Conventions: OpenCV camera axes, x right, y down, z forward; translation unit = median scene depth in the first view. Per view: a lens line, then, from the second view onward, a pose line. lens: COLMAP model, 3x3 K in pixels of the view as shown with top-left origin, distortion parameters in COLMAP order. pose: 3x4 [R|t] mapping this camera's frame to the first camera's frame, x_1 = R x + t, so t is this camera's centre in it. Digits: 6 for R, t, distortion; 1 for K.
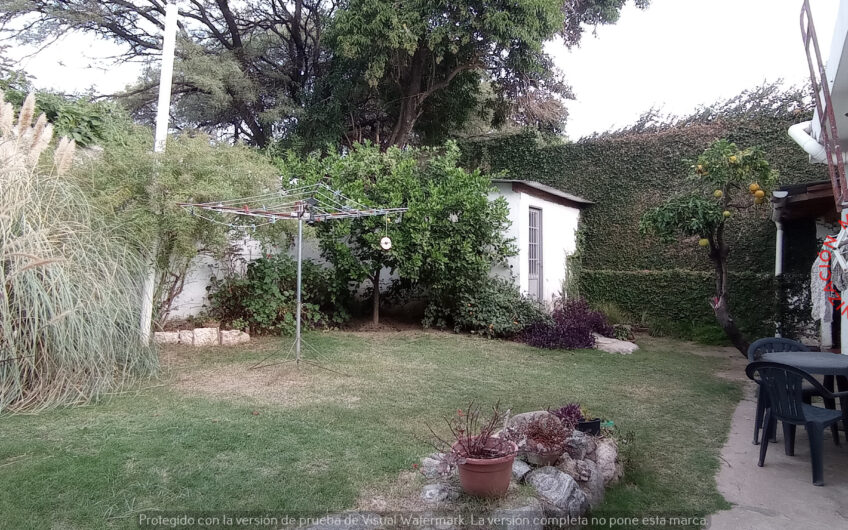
lens RADIAL K [[614.8, 0, 393.6], [0, 614.8, 268.4], [0, 0, 1]] dist [-0.061776, 0.059996]
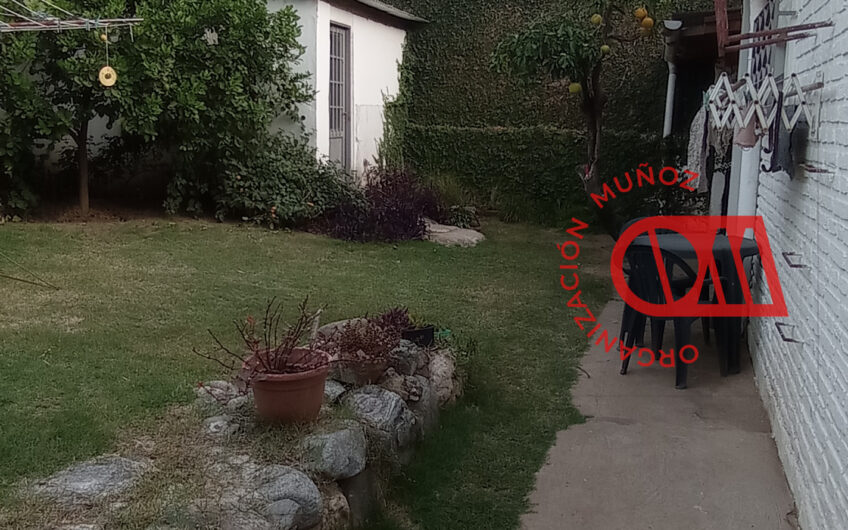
lens RADIAL K [[840.7, 0, 424.0], [0, 840.7, 265.0], [0, 0, 1]] dist [-0.049982, 0.032654]
pose [[0.952691, -0.035853, 0.301820, 0.038843], [-0.016581, 0.985409, 0.169394, -0.001842], [-0.303489, -0.166384, 0.938195, 0.100235]]
